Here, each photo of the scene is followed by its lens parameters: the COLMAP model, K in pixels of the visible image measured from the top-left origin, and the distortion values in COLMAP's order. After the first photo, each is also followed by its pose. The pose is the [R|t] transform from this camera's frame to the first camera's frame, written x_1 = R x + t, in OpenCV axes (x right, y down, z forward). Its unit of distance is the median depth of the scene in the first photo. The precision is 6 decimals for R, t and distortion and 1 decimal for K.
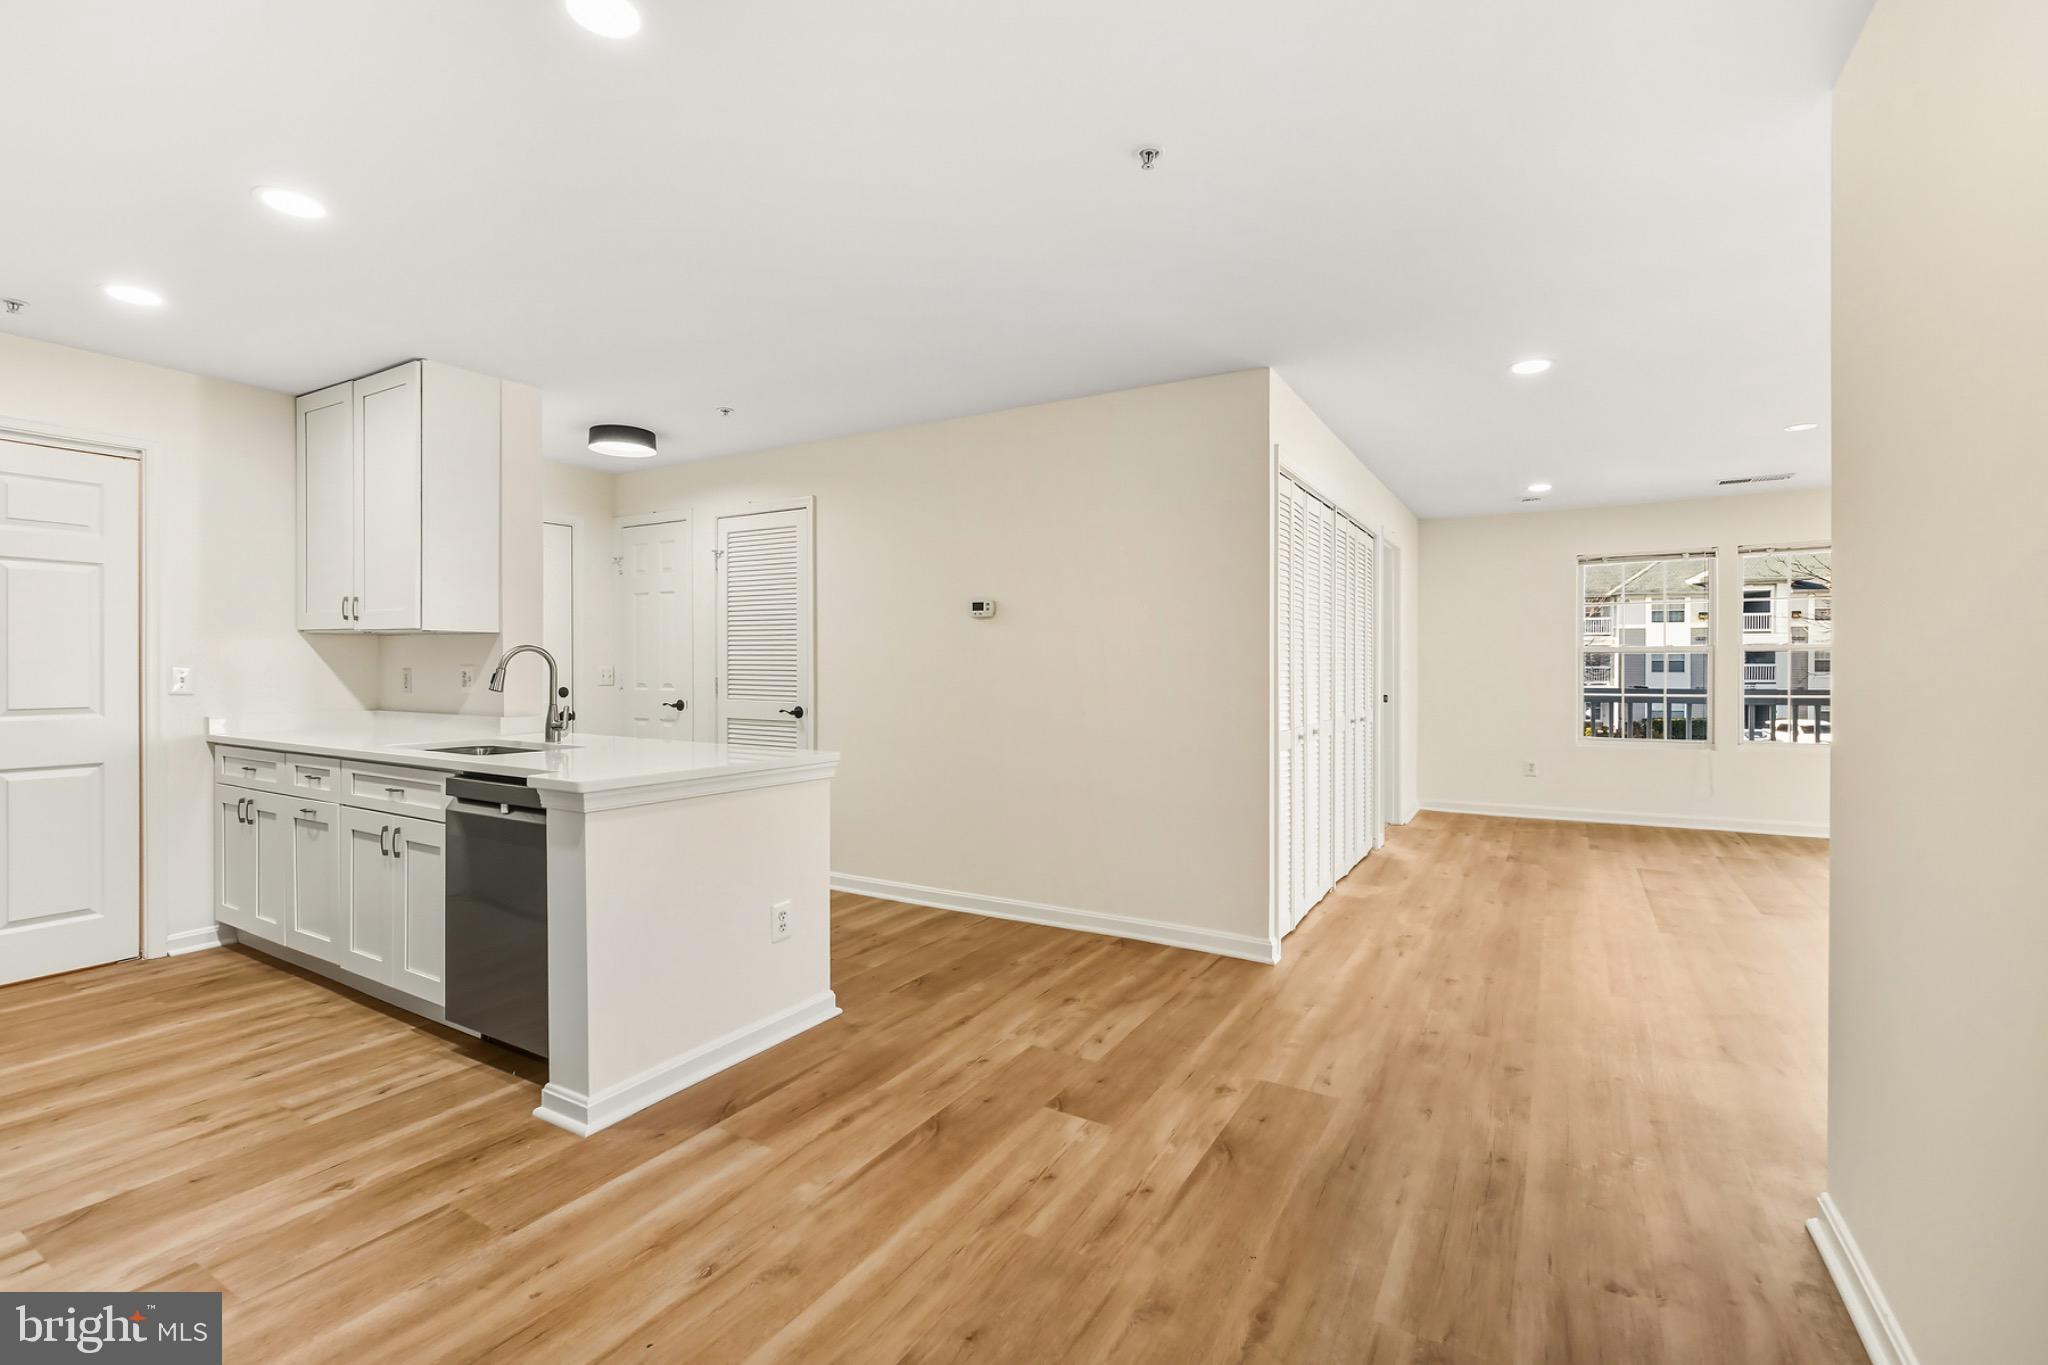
lens RADIAL K [[900.0, 0, 1020.9], [0, 900.0, 673.1], [0, 0, 1]] dist [-0.010686, 0.005439]
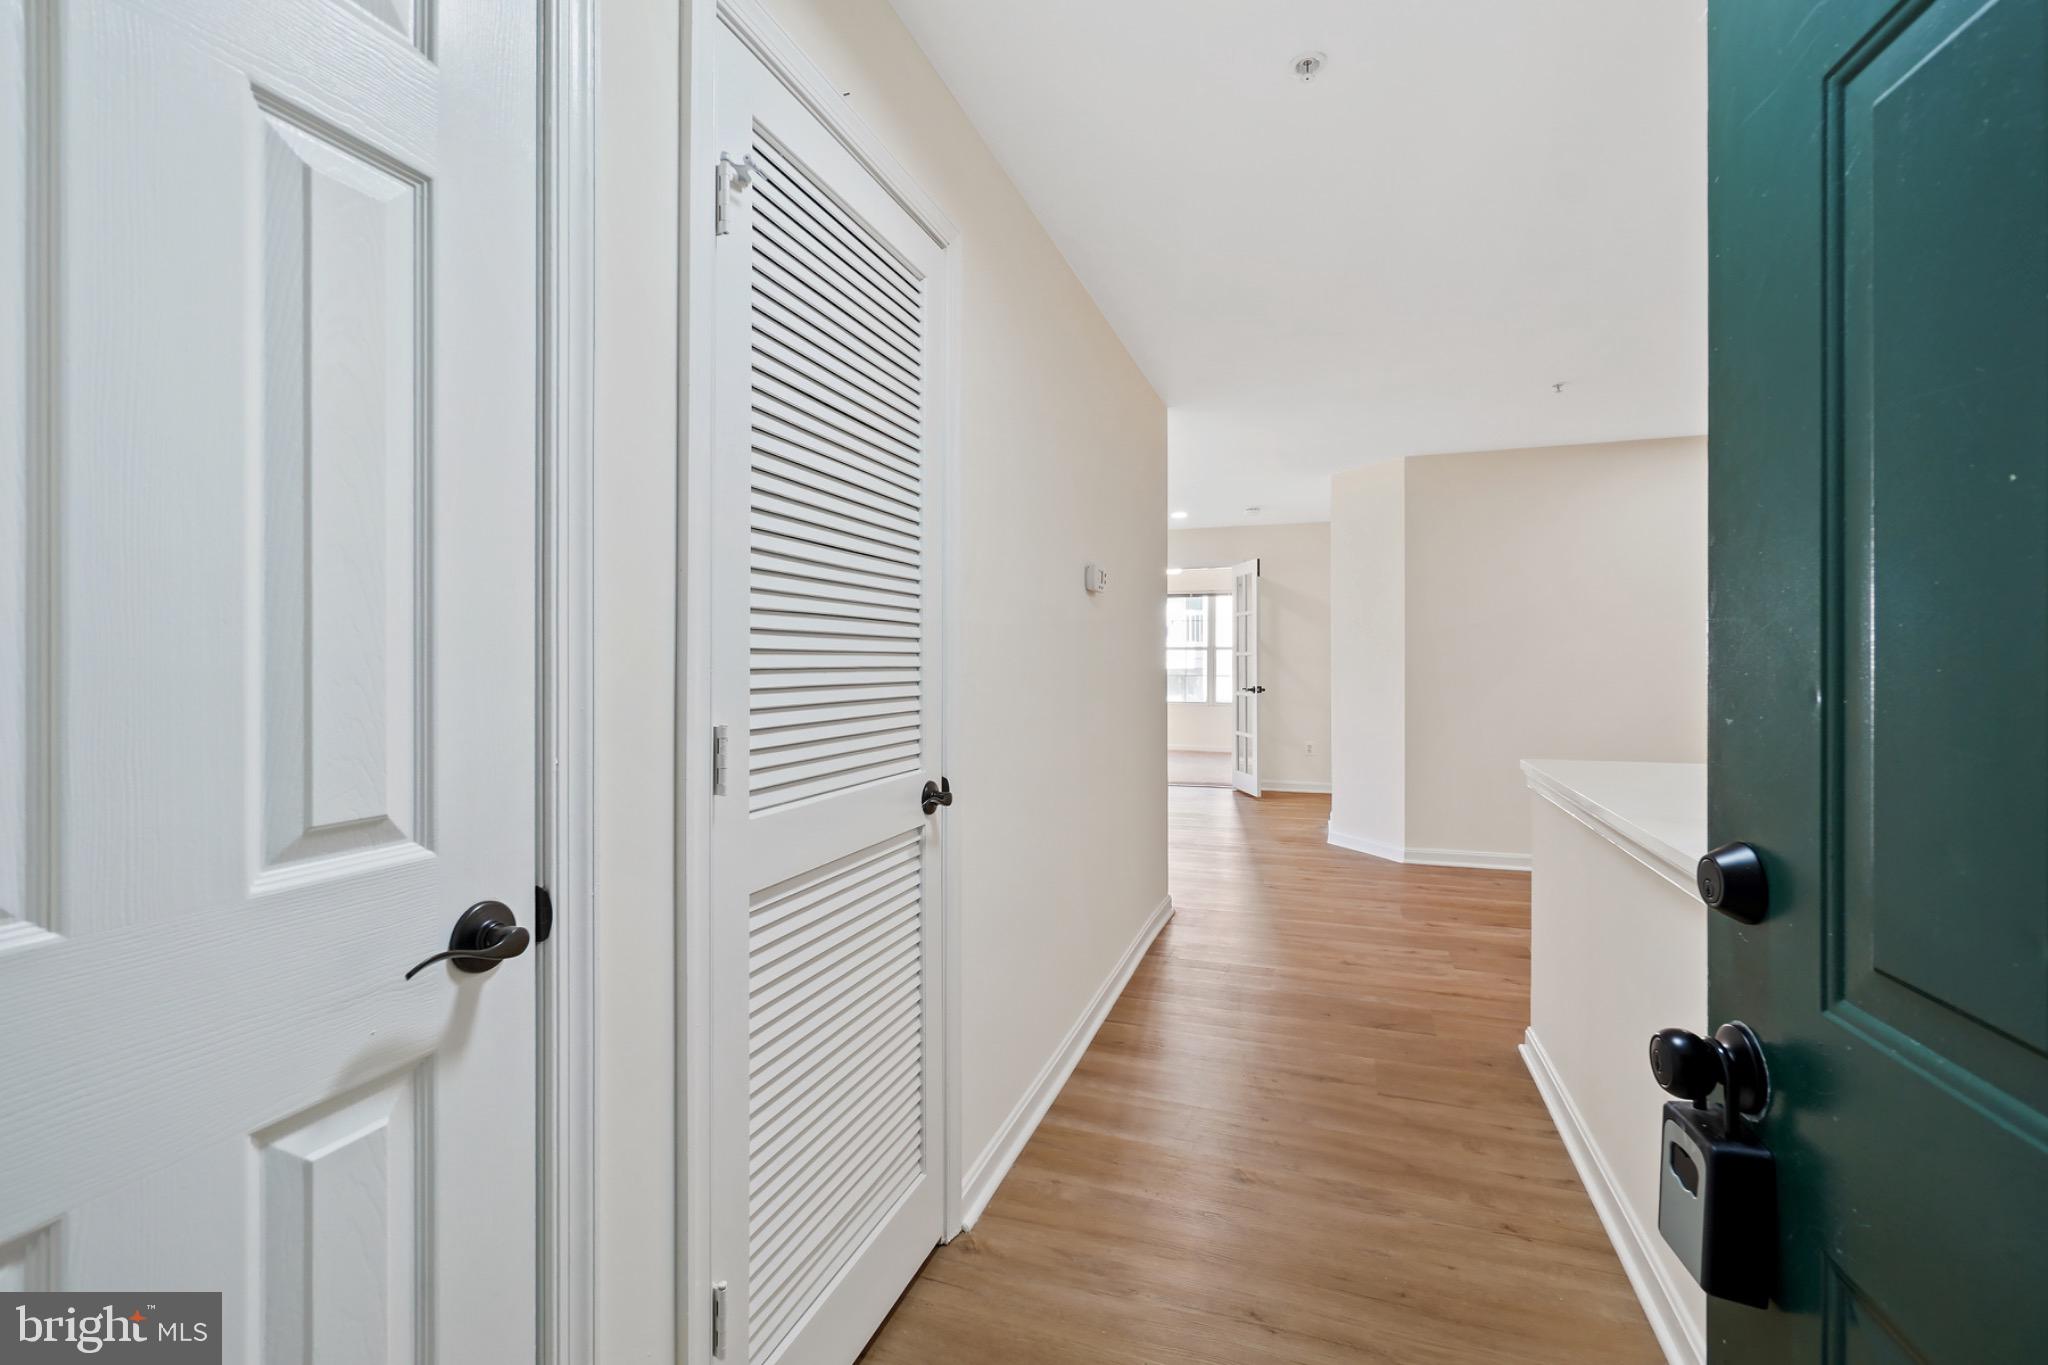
lens RADIAL K [[867.9, 0, 1034.5], [0, 867.9, 670.5], [0, 0, 1]] dist [0.000572, 0.000045]
pose [[-0.201988, -0.007954, 0.979356, -0.827843], [0.008207, 0.999918, 0.009814, -0.013728], [-0.979354, 0.010020, -0.201907, 1.432687]]
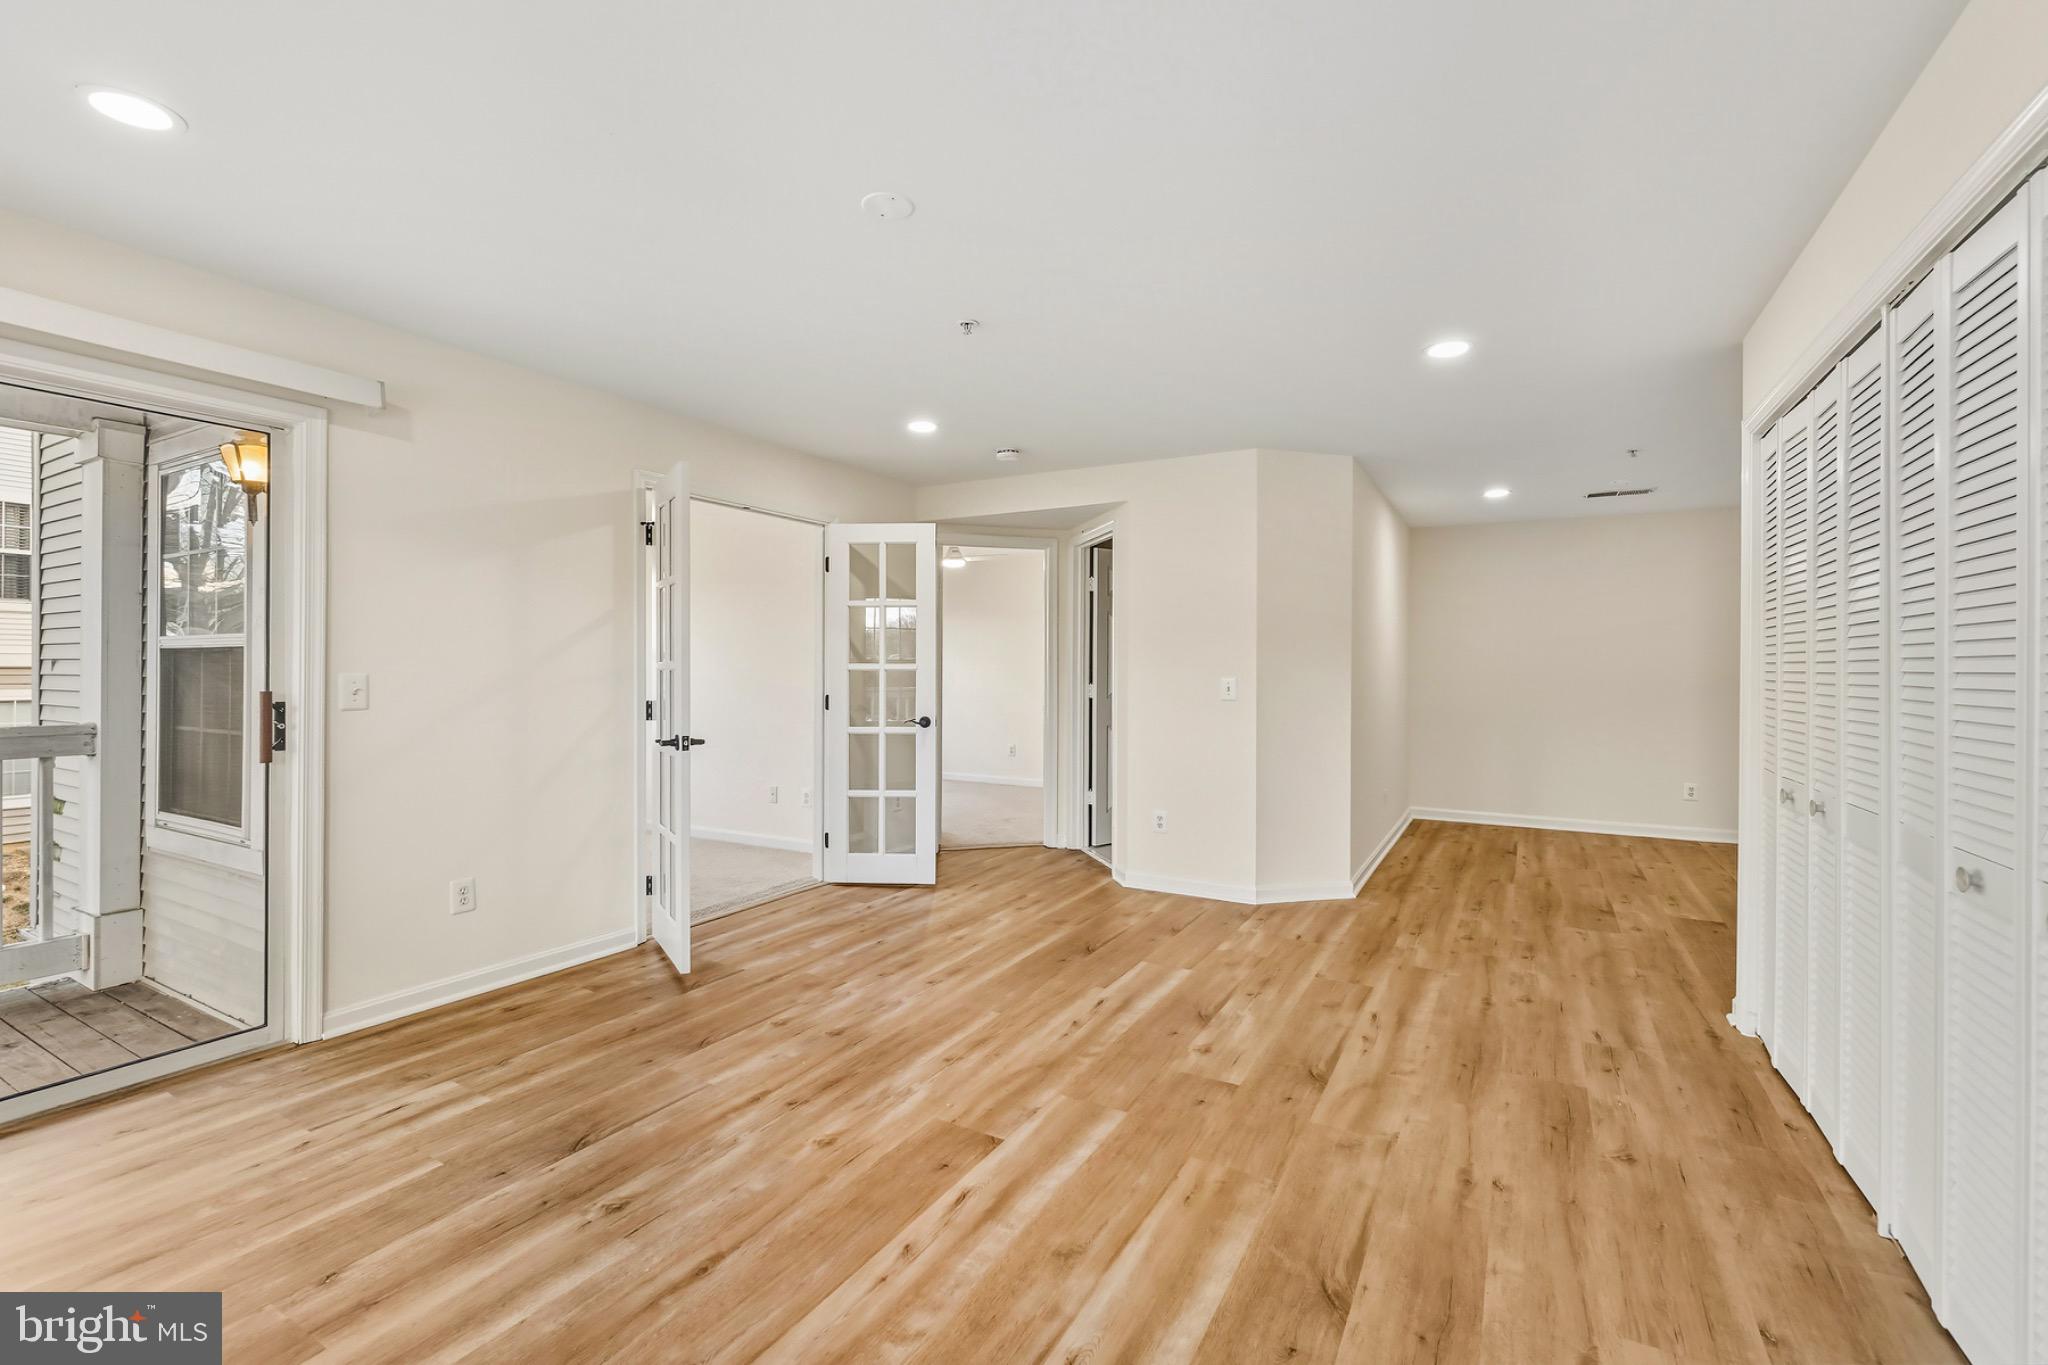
lens RADIAL K [[900.0, 0, 1001.6], [0, 900.0, 668.8], [0, 0, 1]] dist [-0.010686, 0.005439]
pose [[-0.999947, -0.003519, -0.009669, 1.039556], [-0.003576, 0.999976, 0.005901, -0.027686], [0.009648, 0.005935, -0.999936, 1.927140]]
